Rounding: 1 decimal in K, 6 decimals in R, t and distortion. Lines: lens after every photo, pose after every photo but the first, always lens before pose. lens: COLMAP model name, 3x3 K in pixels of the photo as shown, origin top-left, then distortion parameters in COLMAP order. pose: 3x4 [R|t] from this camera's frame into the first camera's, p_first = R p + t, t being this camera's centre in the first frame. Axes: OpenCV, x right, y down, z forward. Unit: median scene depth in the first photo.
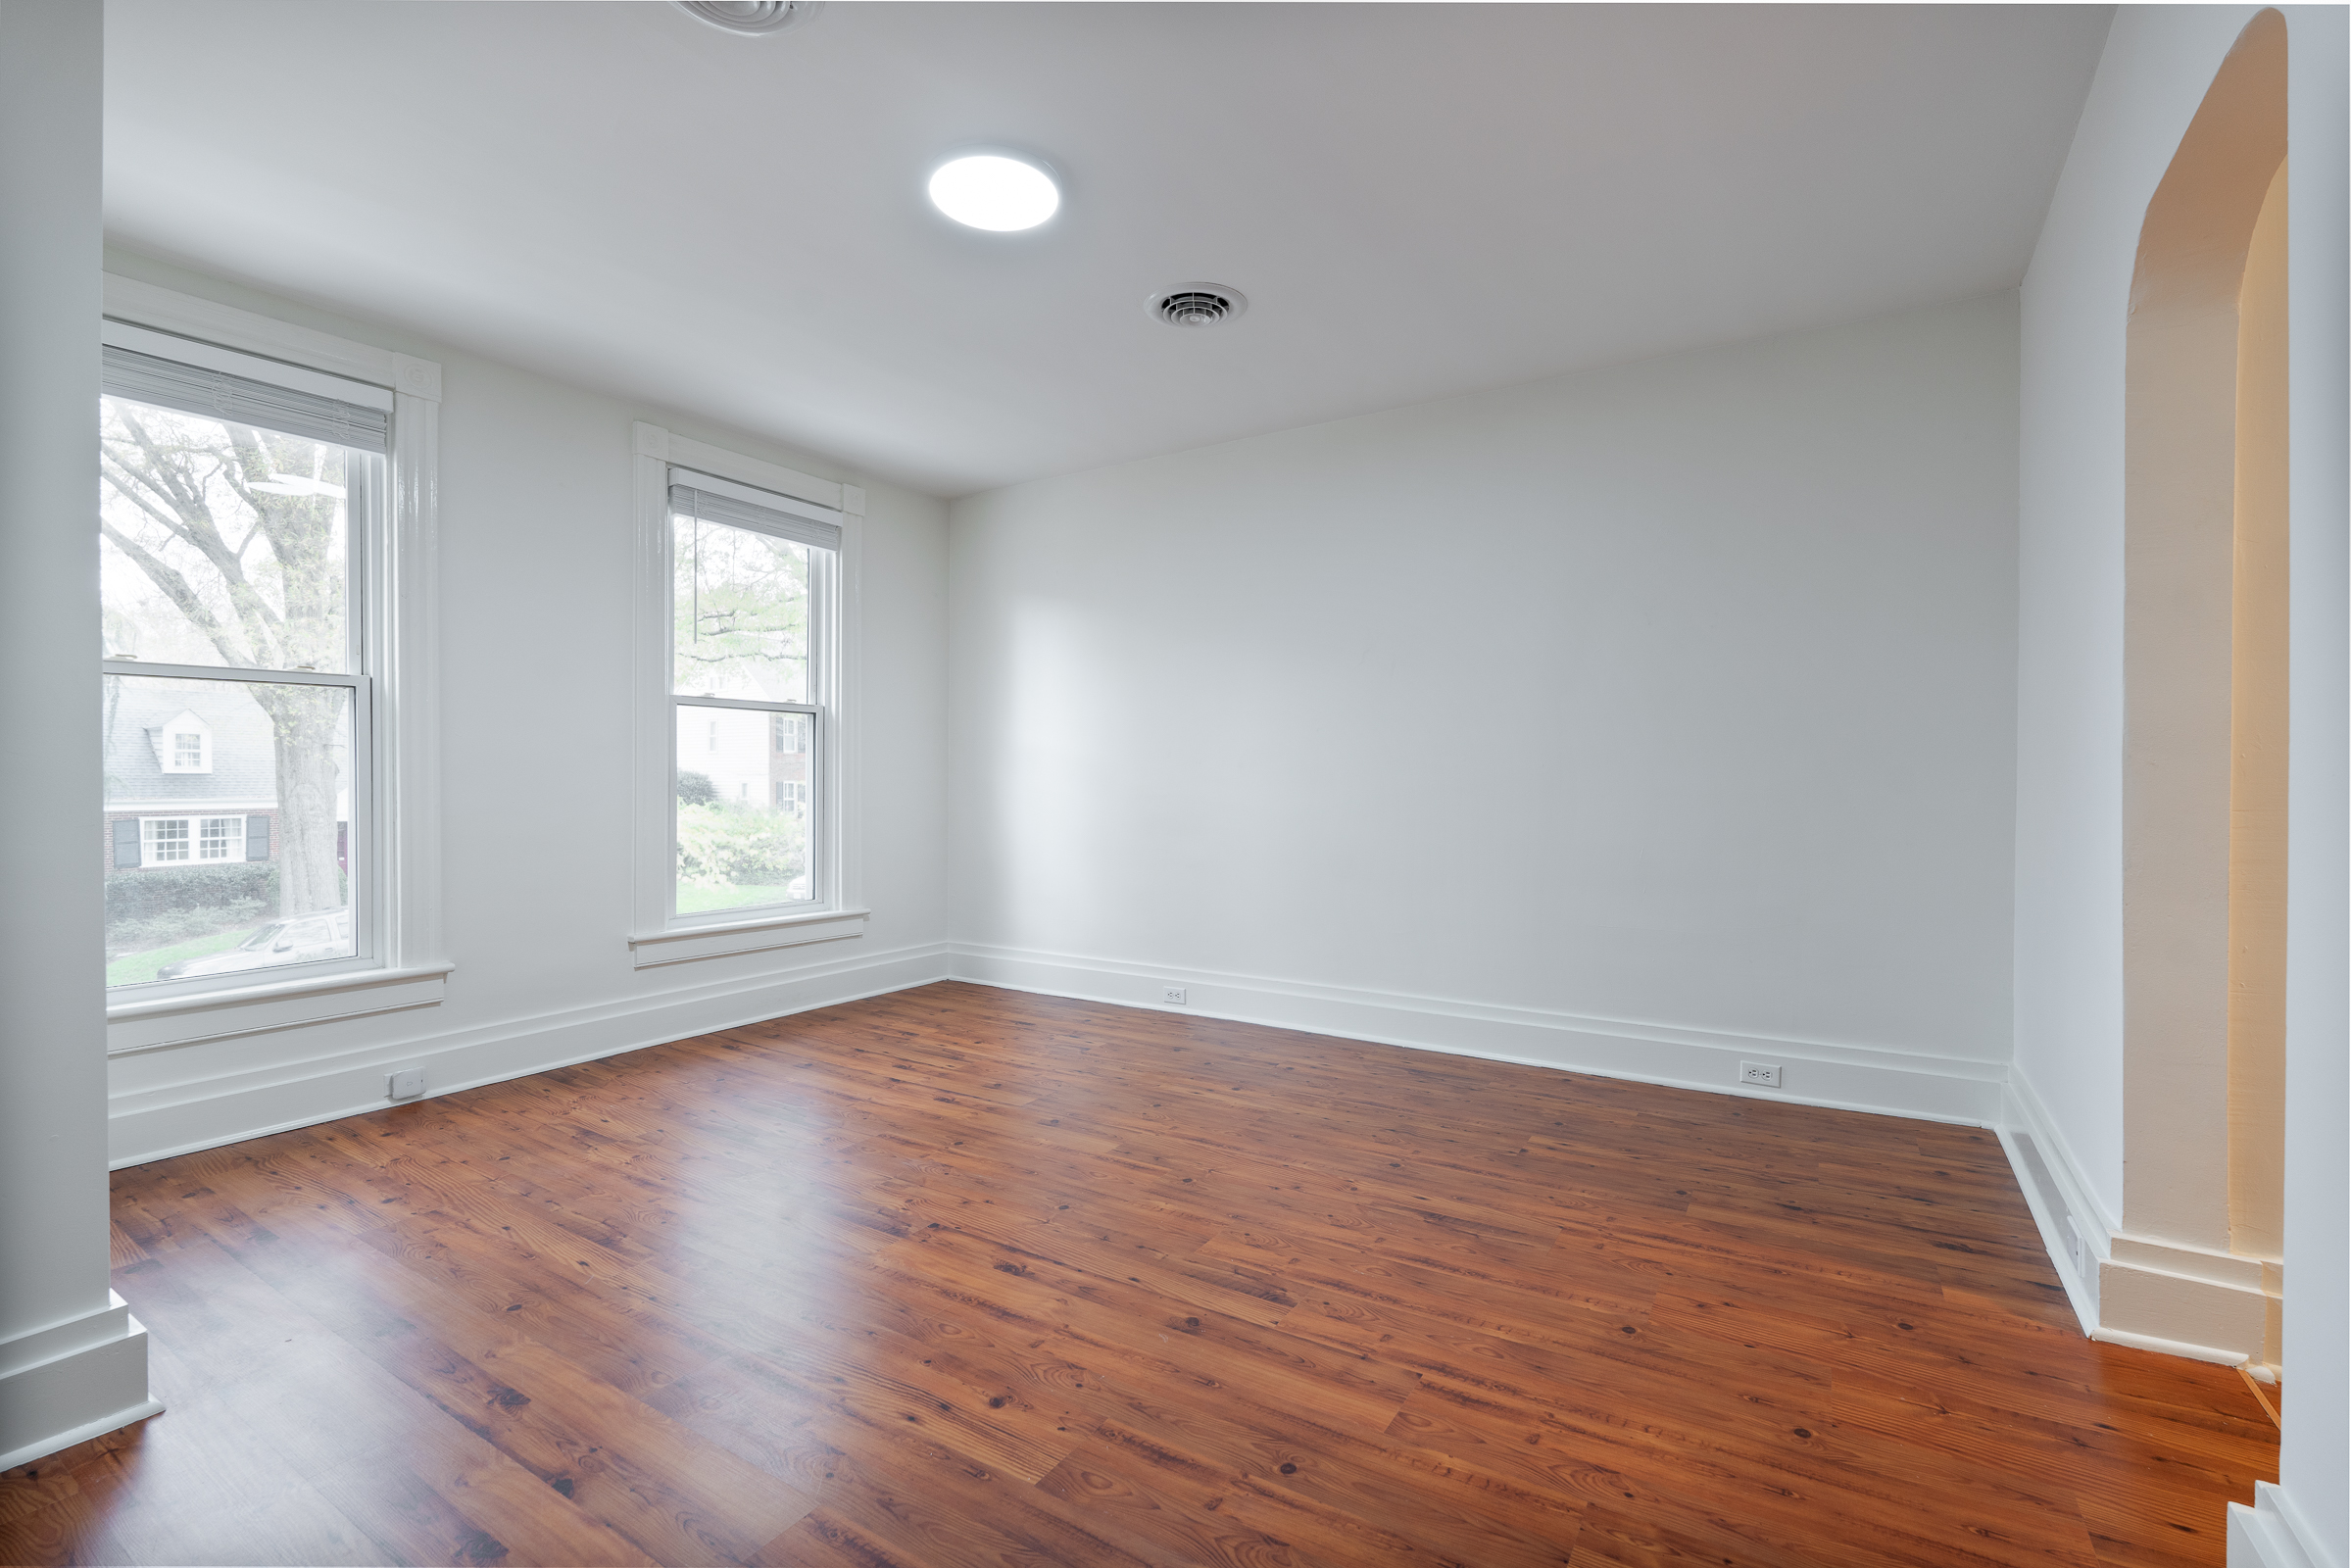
lens RADIAL K [[1030.0, 0, 1181.4], [0, 1030.0, 785.6], [0, 0, 1]] dist [-0.004639, -0.000442]
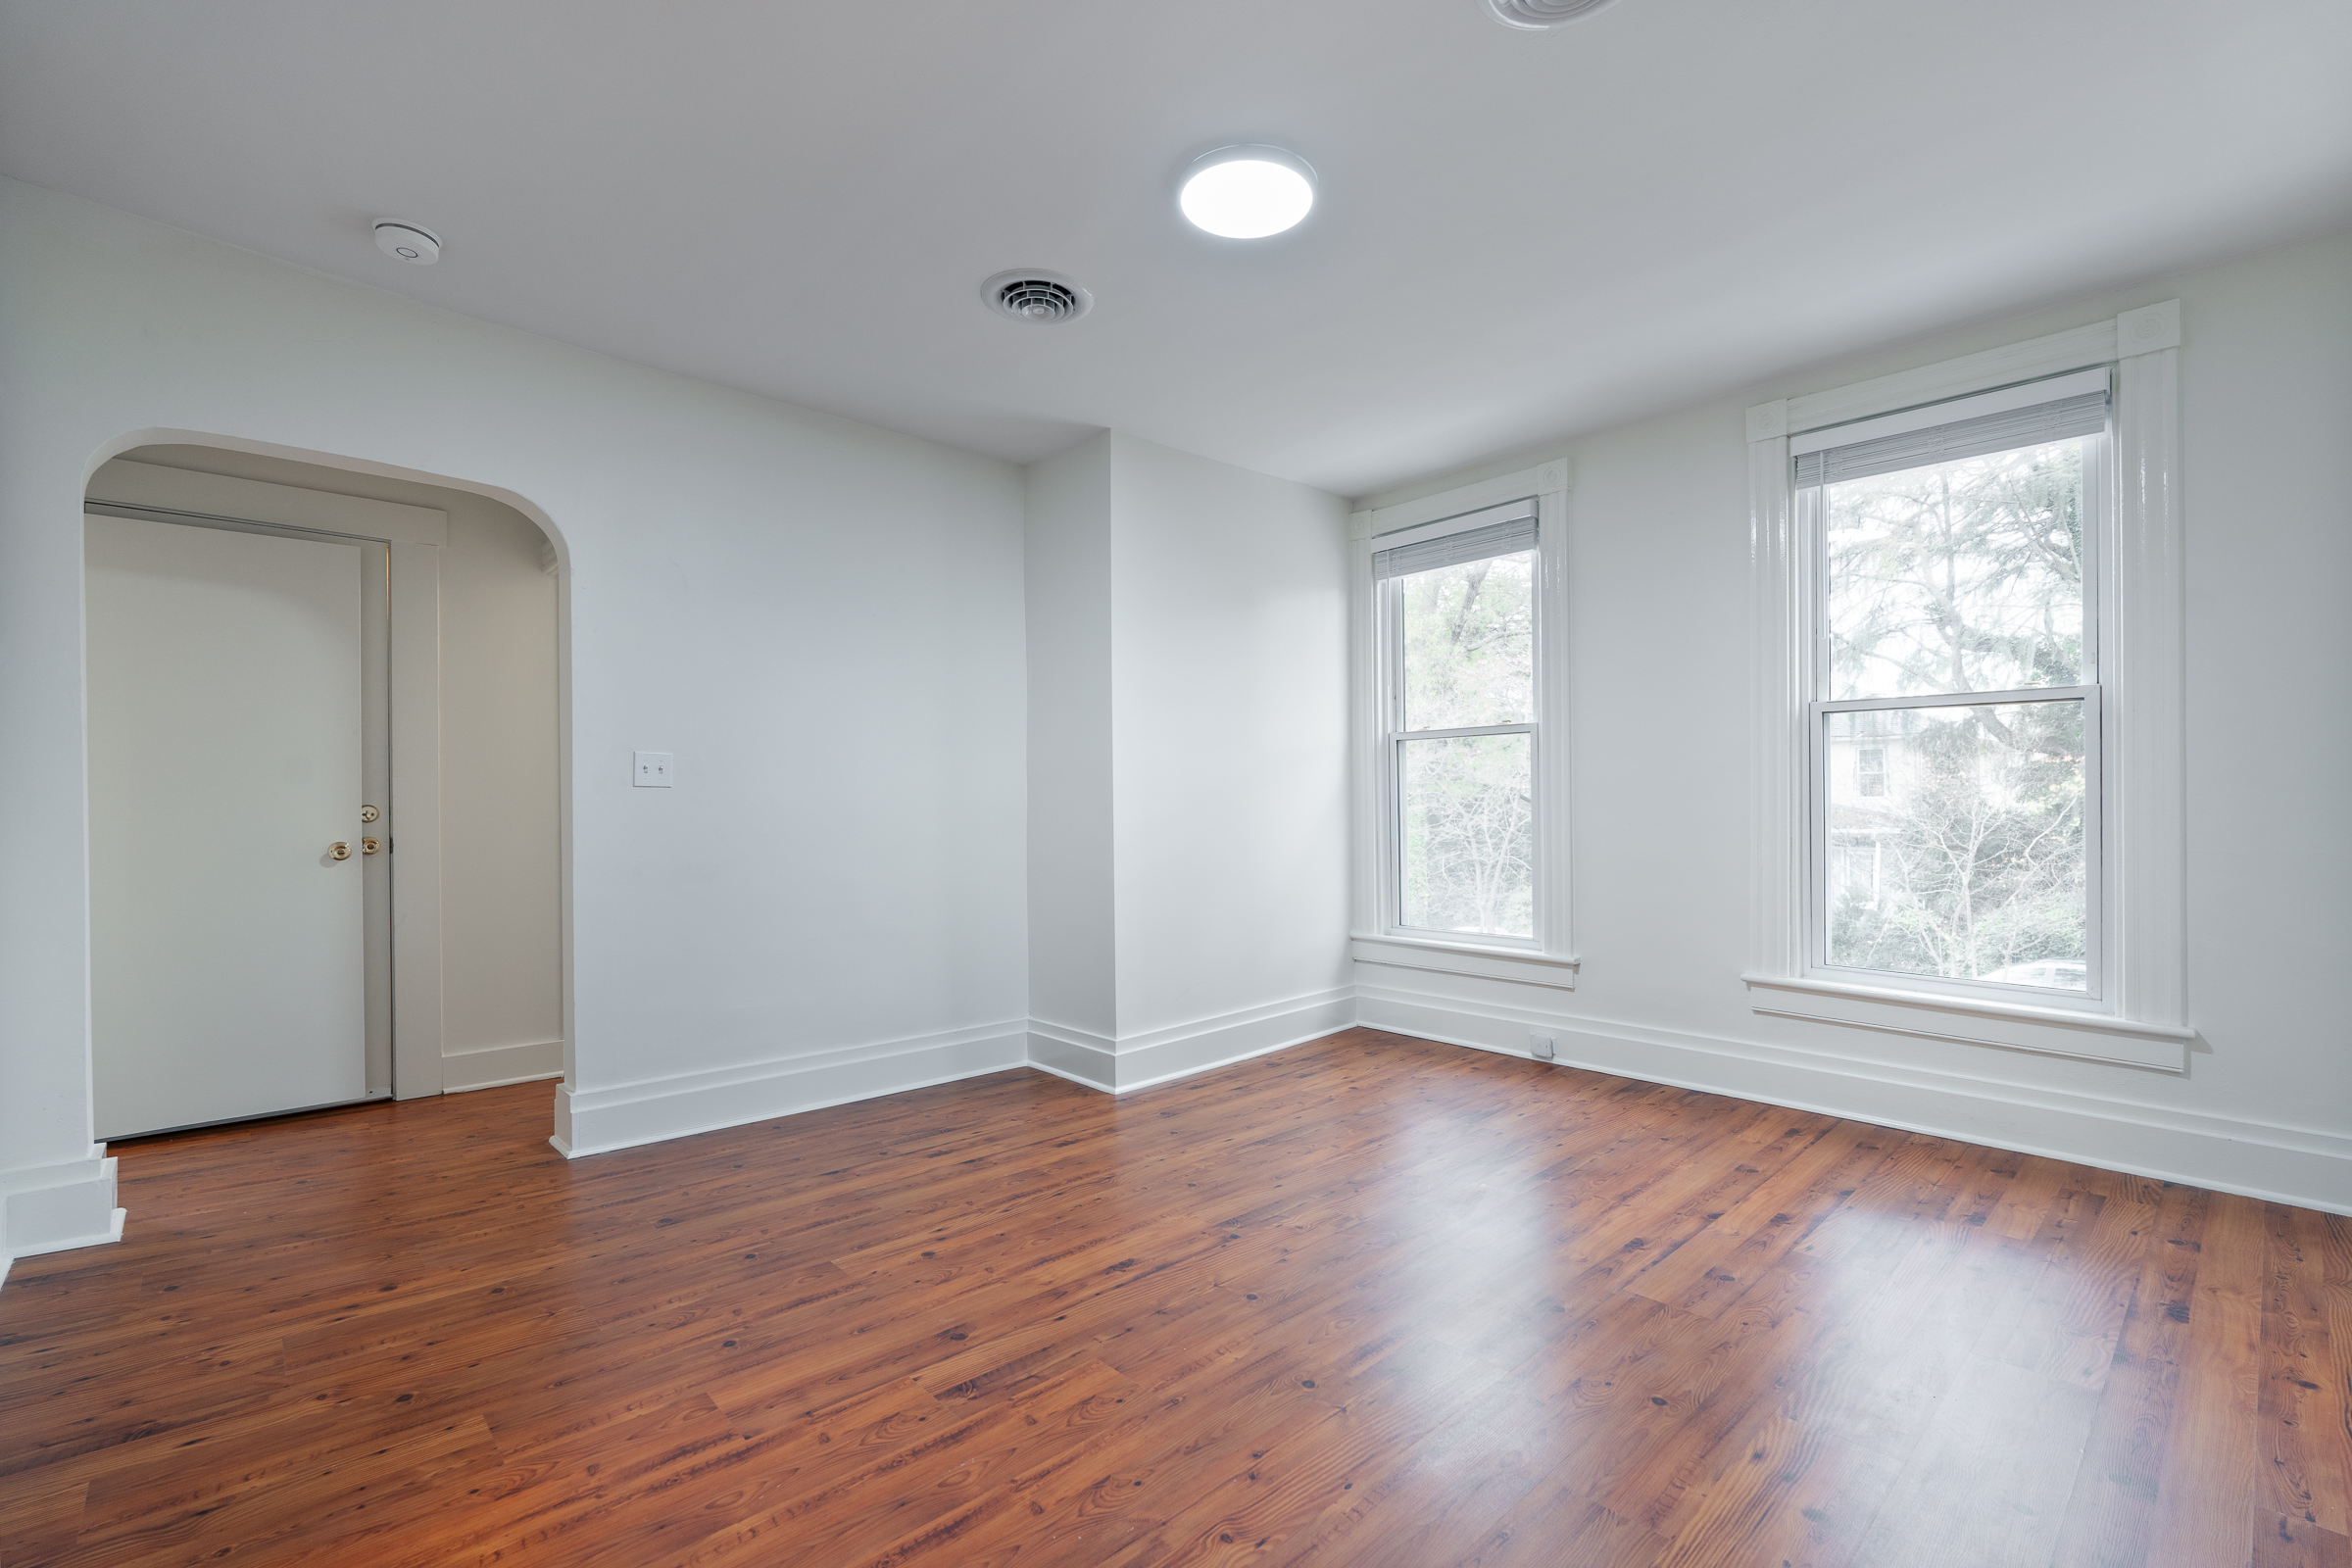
lens RADIAL K [[1030.5, 0, 1179.8], [0, 1030.5, 804.6], [0, 0, 1]] dist [-0.004639, -0.000442]
pose [[-0.258815, 0.006712, -0.965904, 0.909876], [-0.001772, 0.999971, 0.007424, -0.020454], [0.965925, 0.003633, -0.258796, 1.419789]]
